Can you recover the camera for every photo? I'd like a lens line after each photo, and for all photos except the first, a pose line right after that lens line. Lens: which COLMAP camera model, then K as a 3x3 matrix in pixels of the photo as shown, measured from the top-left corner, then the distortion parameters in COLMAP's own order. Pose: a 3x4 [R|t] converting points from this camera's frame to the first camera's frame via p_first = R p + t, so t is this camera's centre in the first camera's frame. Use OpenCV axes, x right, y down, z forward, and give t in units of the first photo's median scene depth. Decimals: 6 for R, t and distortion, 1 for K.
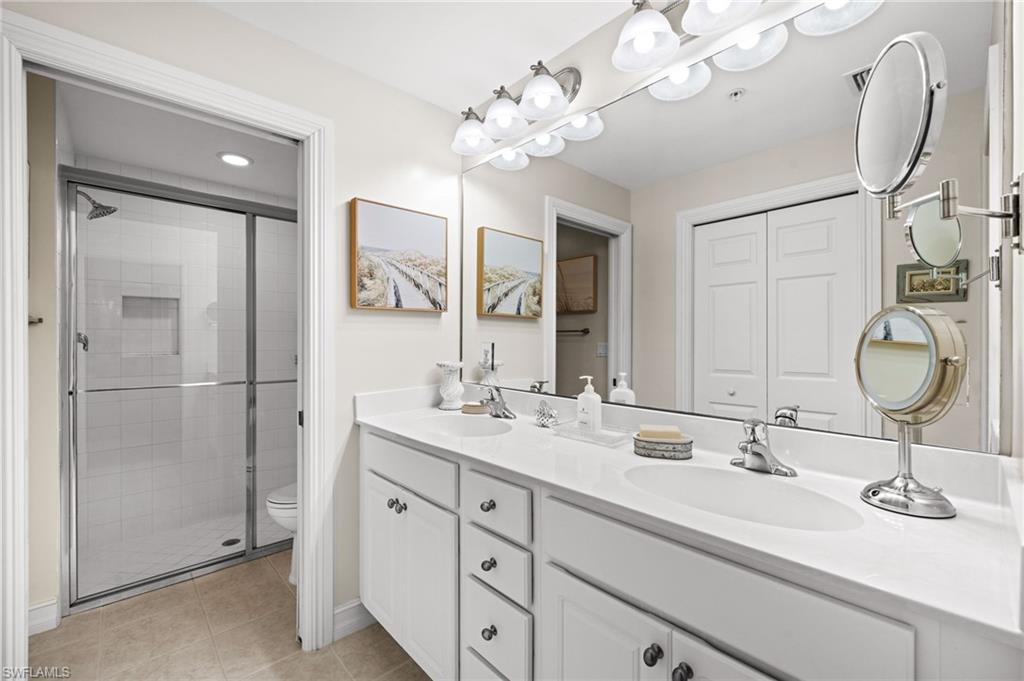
lens RADIAL K [[431.8, 0, 509.9], [0, 431.8, 337.9], [0, 0, 1]] dist [-0.002223, 0.000363]
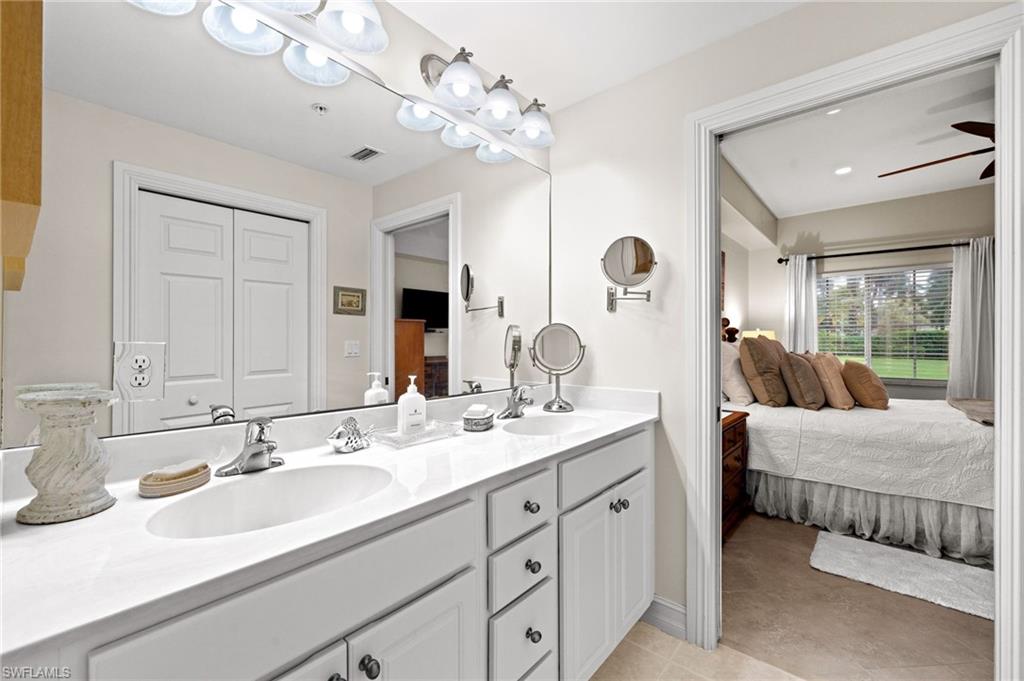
lens RADIAL K [[431.8, 0, 503.8], [0, 431.8, 342.2], [0, 0, 1]] dist [-0.002223, 0.000363]
pose [[-0.078600, -0.001153, 0.996906, -0.573688], [-0.002507, 0.999996, 0.000959, 0.009313], [-0.996903, -0.002424, -0.078603, 0.633111]]
